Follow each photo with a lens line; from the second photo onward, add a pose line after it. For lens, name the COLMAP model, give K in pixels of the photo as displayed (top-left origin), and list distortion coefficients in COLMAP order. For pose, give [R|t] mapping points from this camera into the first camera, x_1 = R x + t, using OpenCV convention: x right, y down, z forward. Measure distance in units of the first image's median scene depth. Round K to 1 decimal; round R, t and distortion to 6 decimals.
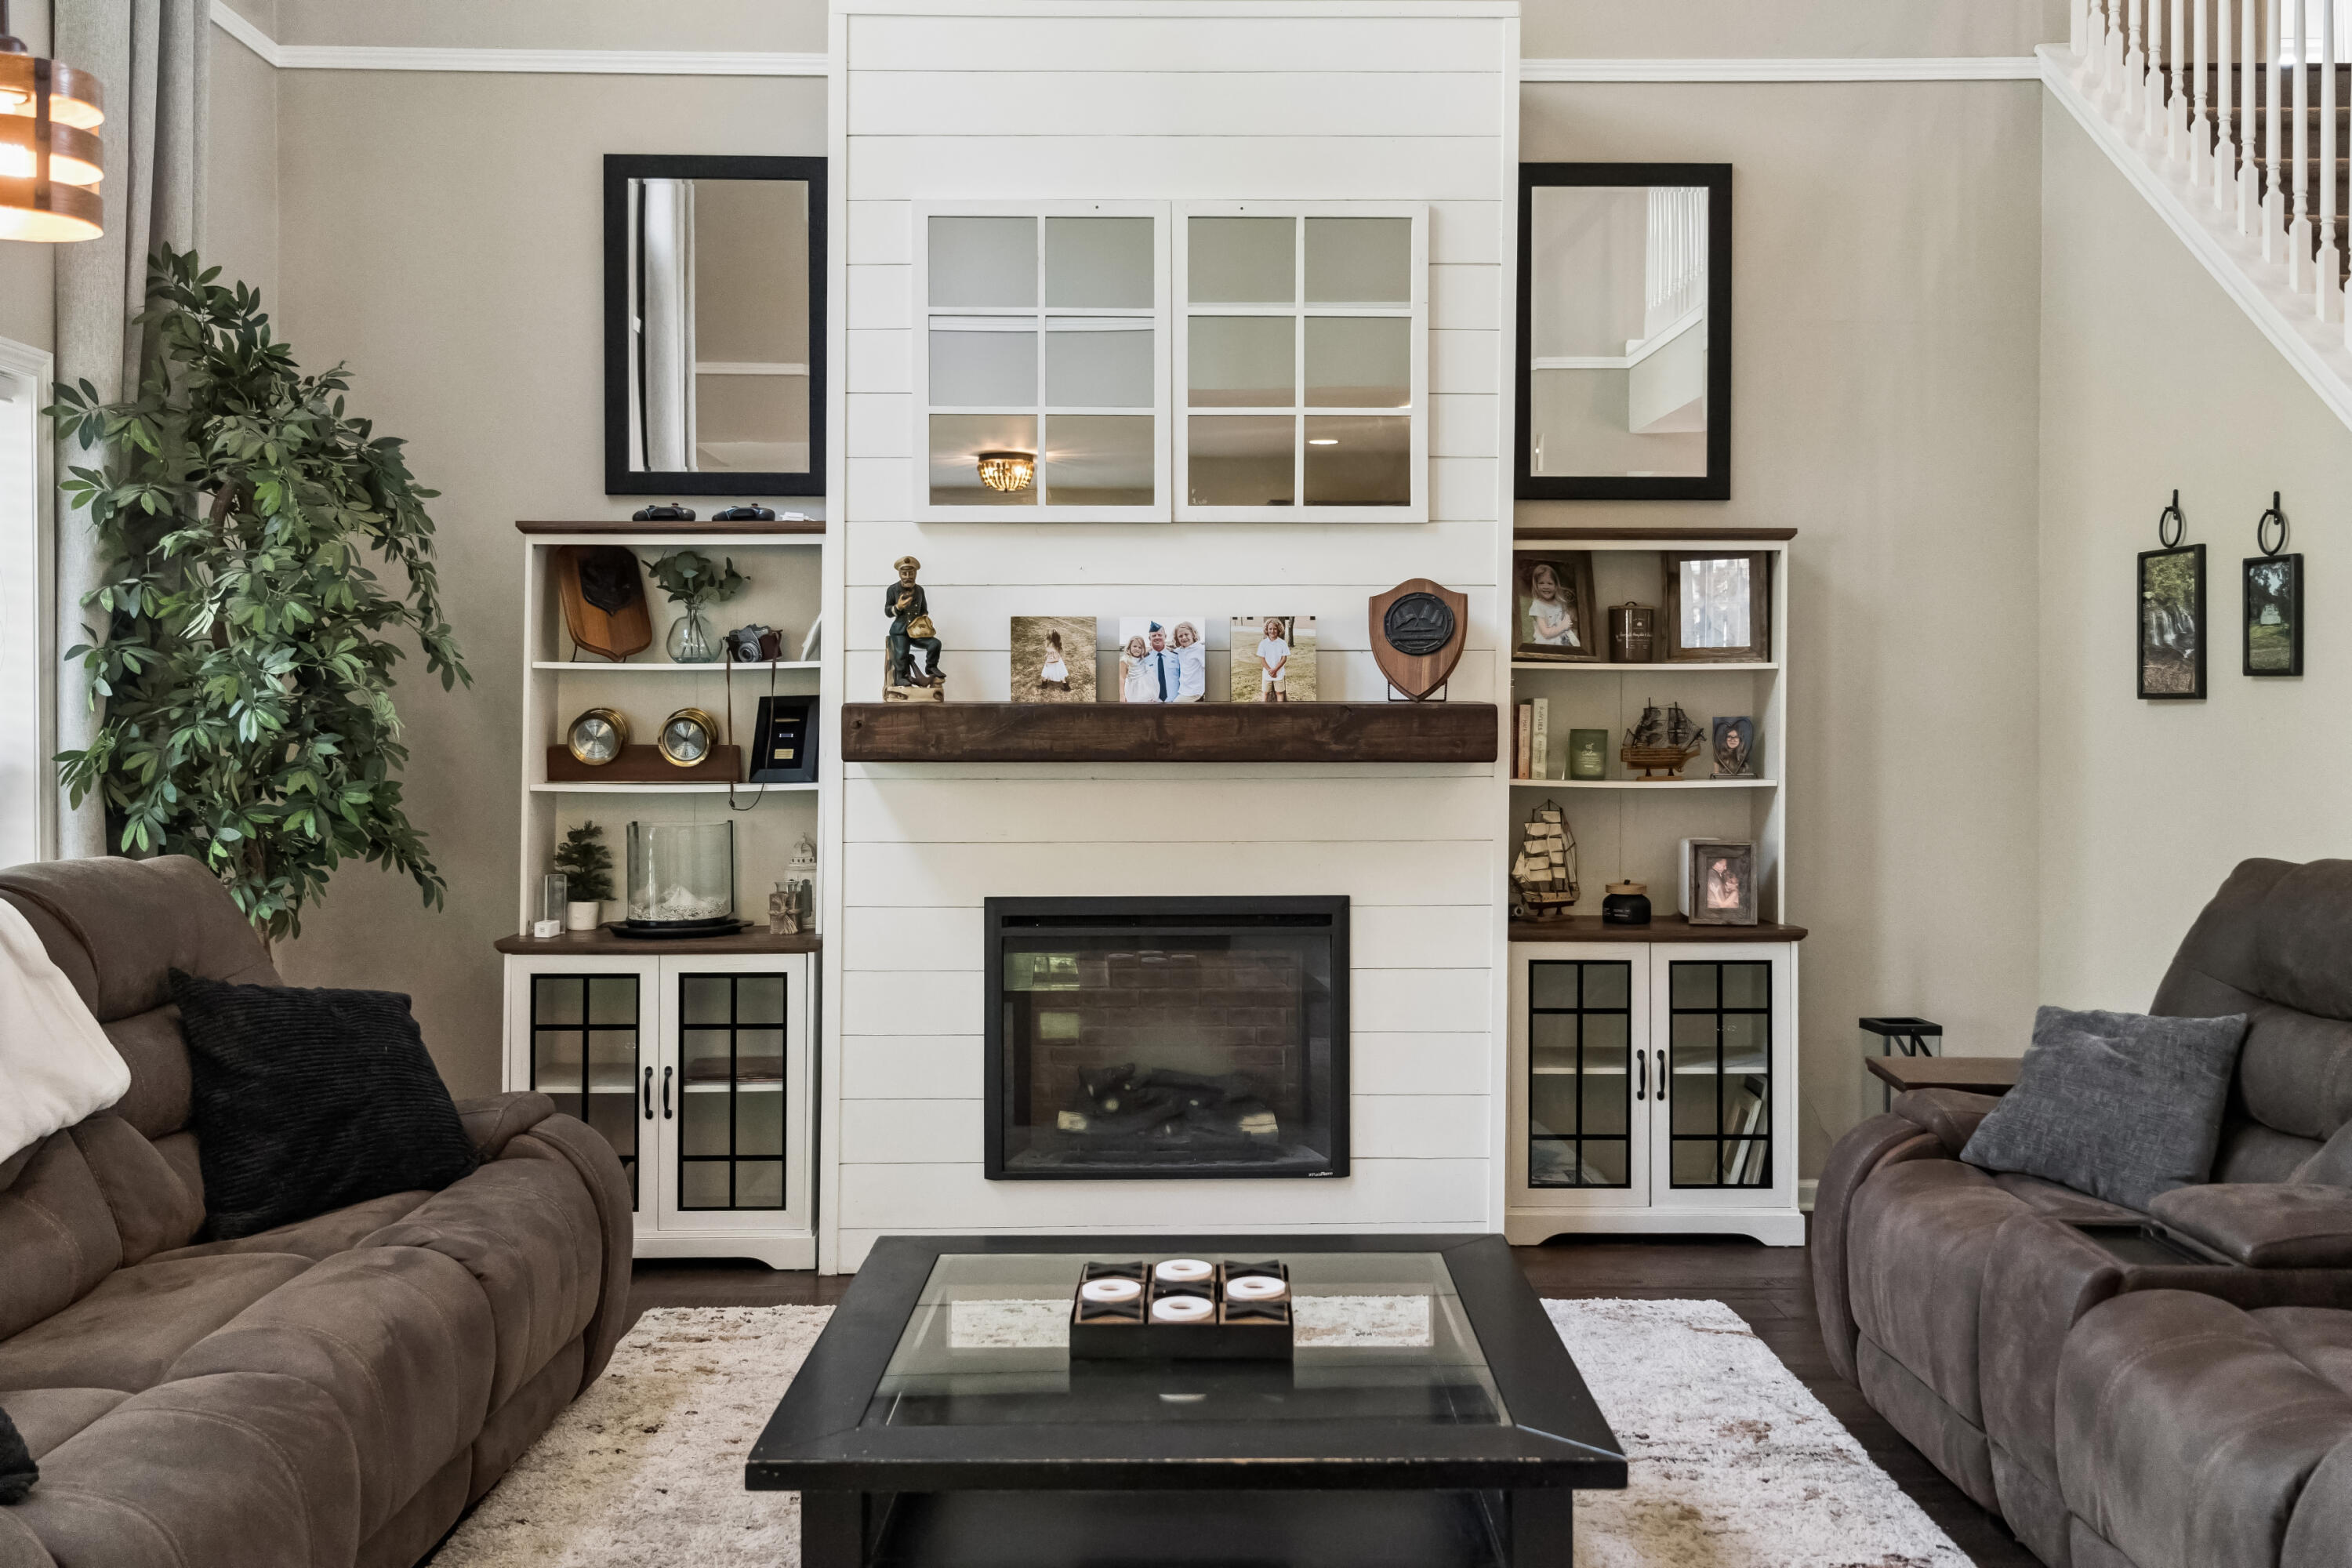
lens RADIAL K [[2139.4, 0, 1198.4], [0, 2139.4, 720.7], [0, 0, 1]] dist [0.036825, -0.017734]
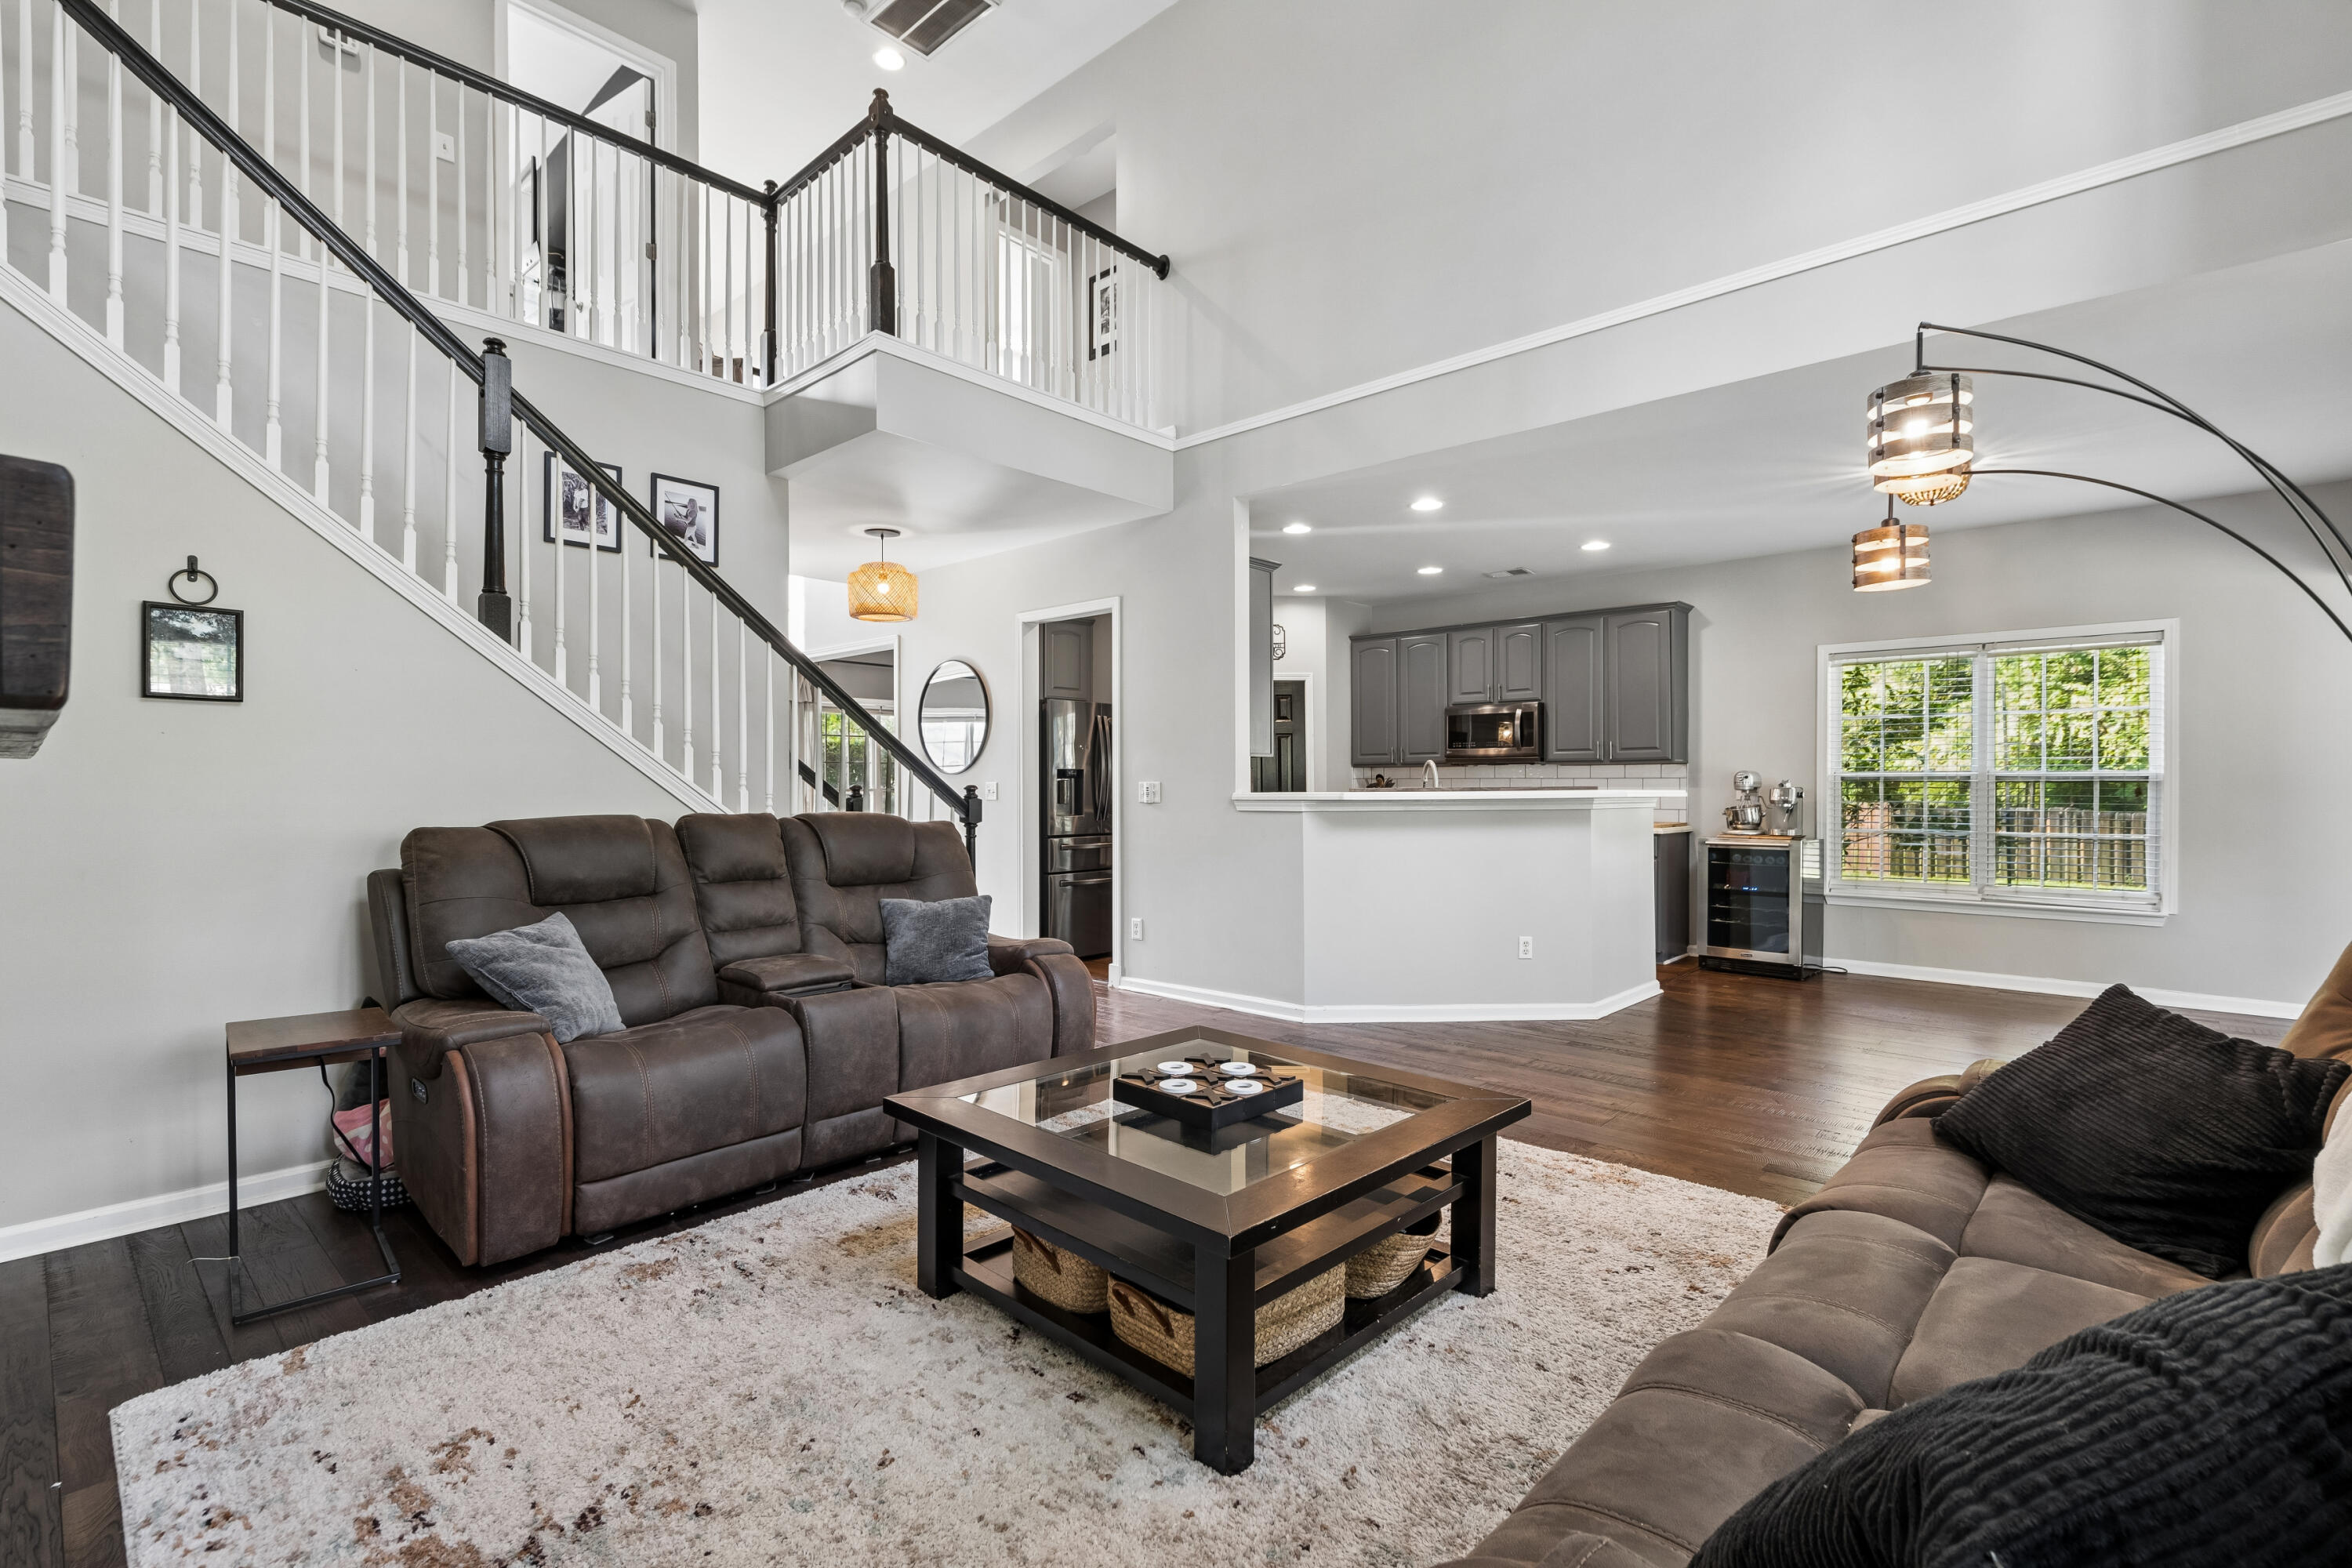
lens RADIAL K [[1067.8, 0, 1165.2], [0, 1067.8, 787.7], [0, 0, 1]] dist [-0.004409, 0.001685]
pose [[-0.714341, -0.002539, 0.699793, -0.310918], [0.006343, 0.999929, 0.010103, 0.024893], [-0.699769, 0.011655, -0.714274, 0.923831]]
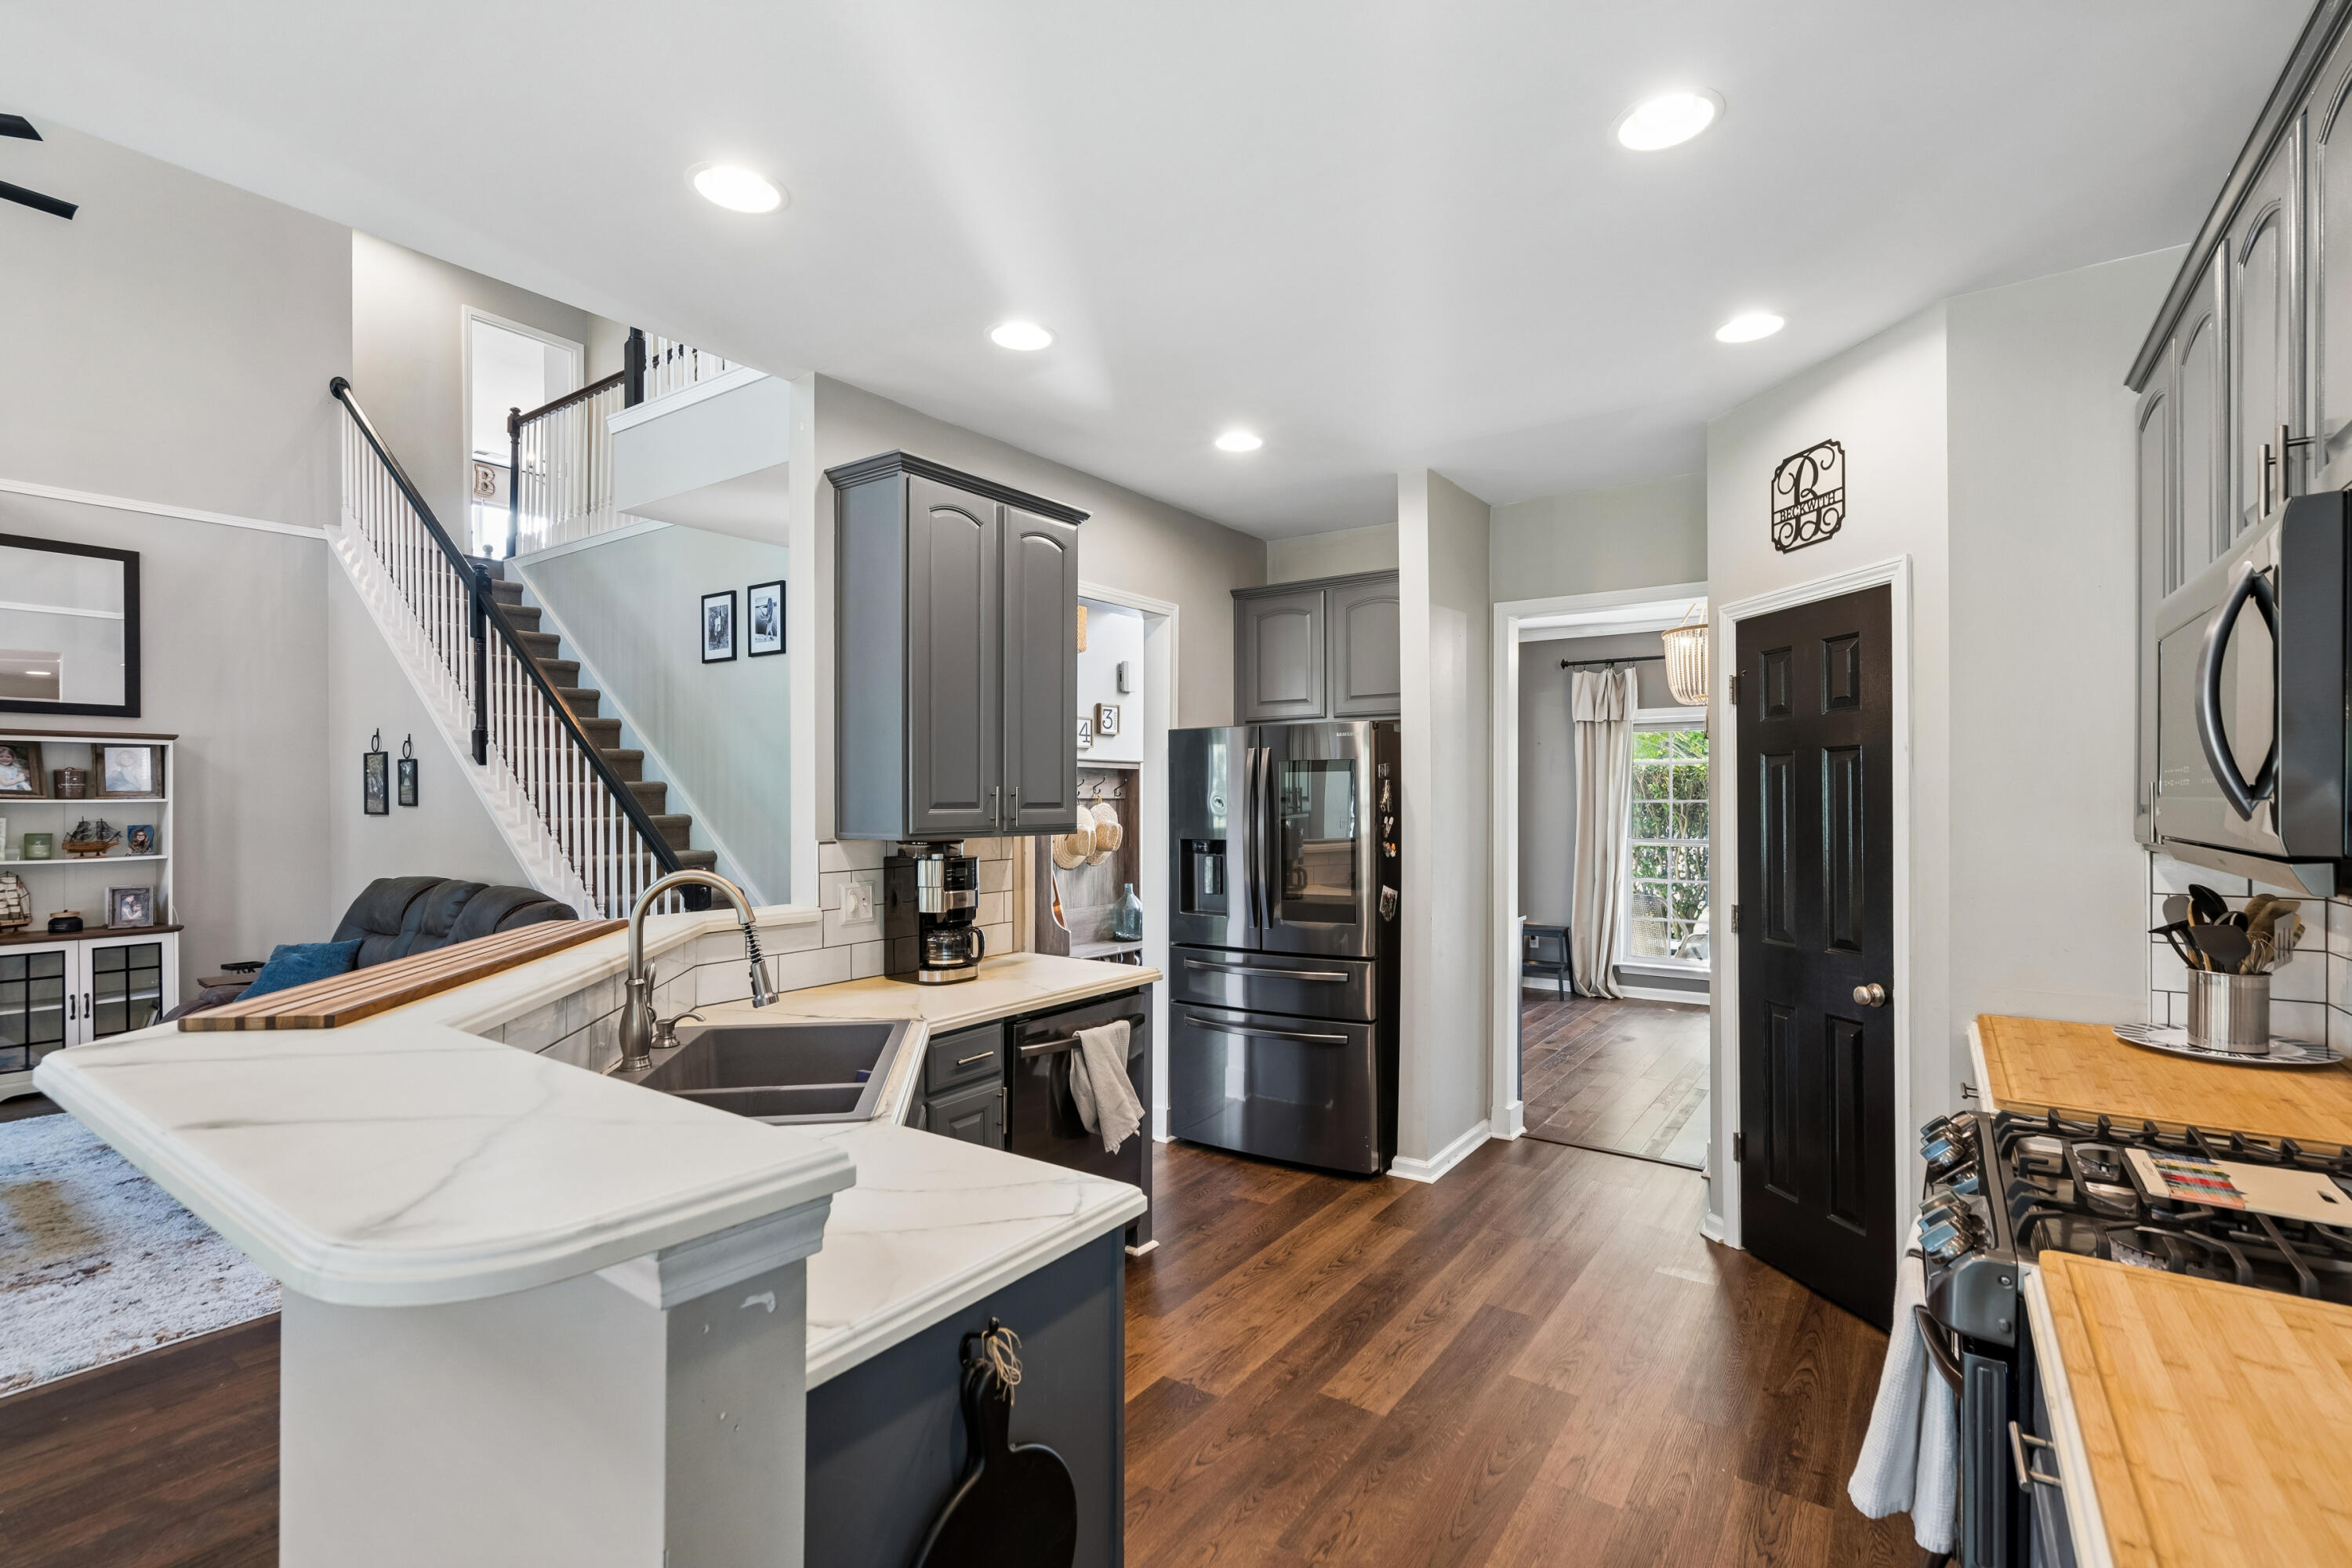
lens RADIAL K [[1067.8, 0, 1176.5], [0, 1067.8, 799.7], [0, 0, 1]] dist [-0.004409, 0.001685]
pose [[0.598529, -0.005035, 0.801085, 0.030253], [0.011233, 0.999935, -0.002108, -0.013688], [-0.801022, 0.010260, 0.598547, -0.419222]]
